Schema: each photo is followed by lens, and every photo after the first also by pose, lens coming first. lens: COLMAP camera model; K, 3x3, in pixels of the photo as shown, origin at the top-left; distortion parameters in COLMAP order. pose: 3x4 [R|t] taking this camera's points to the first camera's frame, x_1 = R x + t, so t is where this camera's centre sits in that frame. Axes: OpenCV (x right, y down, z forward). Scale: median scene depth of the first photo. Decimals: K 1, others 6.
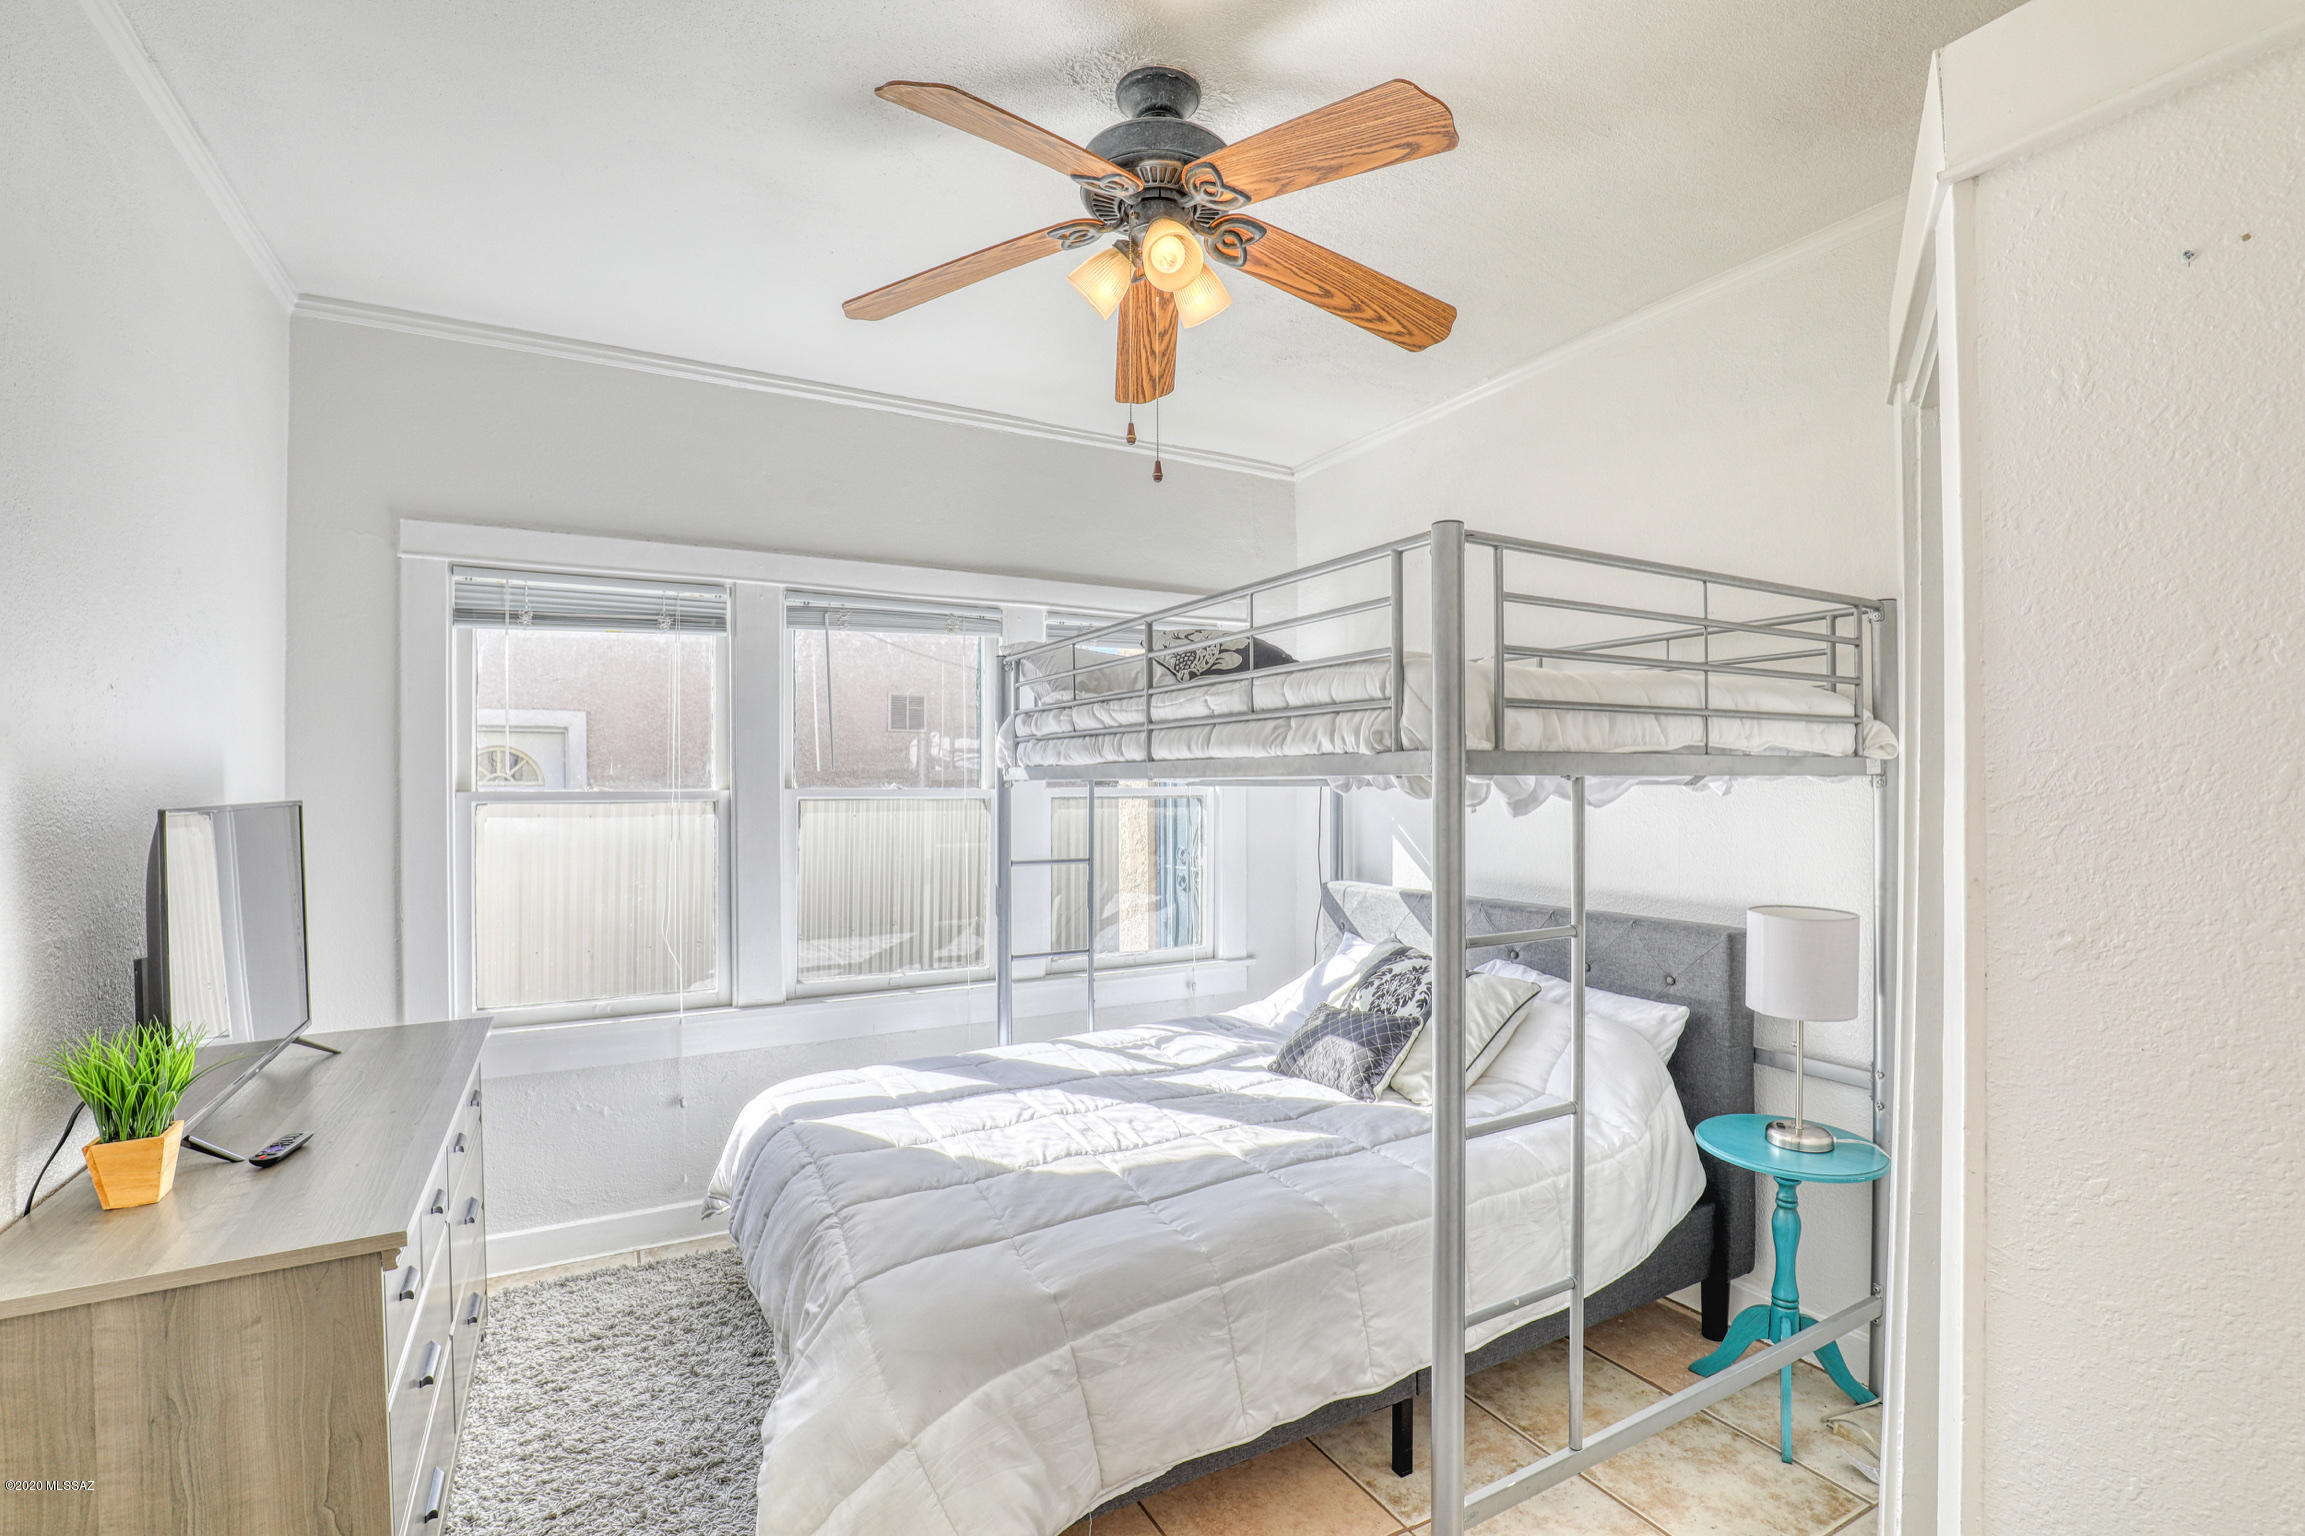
lens RADIAL K [[1050.0, 0, 1162.7], [0, 1050.0, 771.4], [0, 0, 1]] dist [-0.037575, 0.007494]
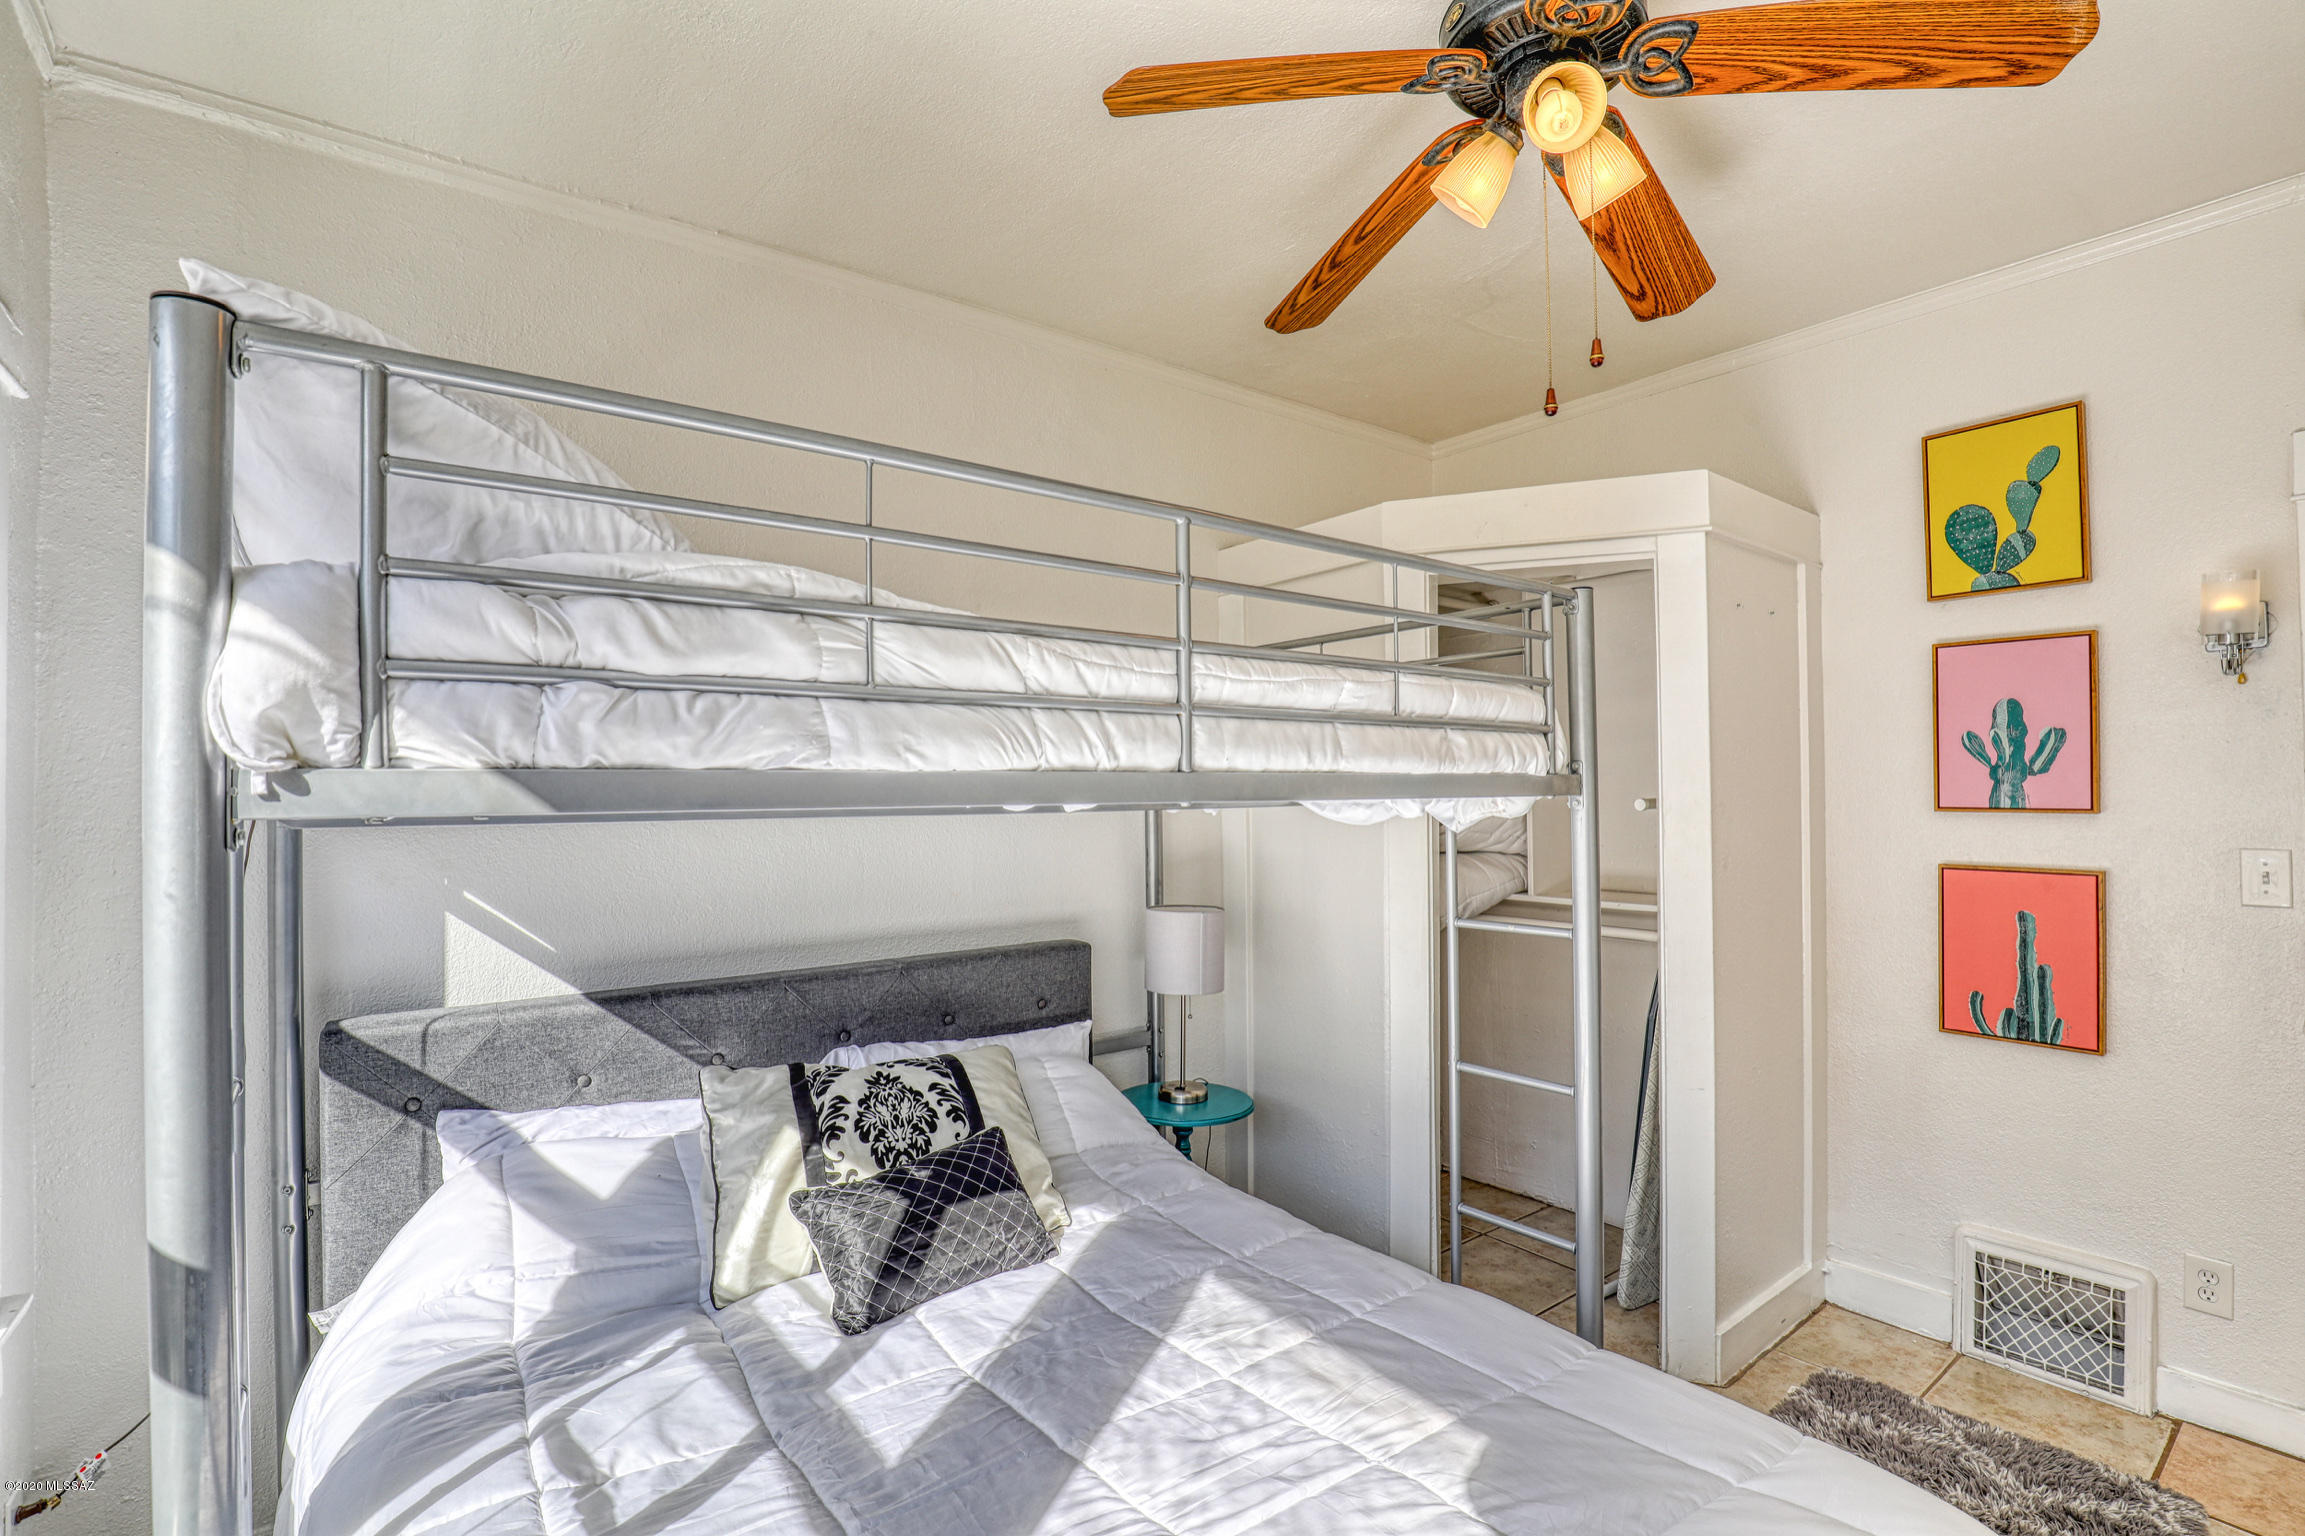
lens RADIAL K [[1050.0, 0, 1157.2], [0, 1050.0, 787.2], [0, 0, 1]] dist [-0.037575, 0.007494]
pose [[-0.160622, 0.009554, 0.986970, -0.536617], [0.000758, 0.999954, -0.009556, 0.001807], [-0.987016, -0.000787, -0.160622, 1.065363]]
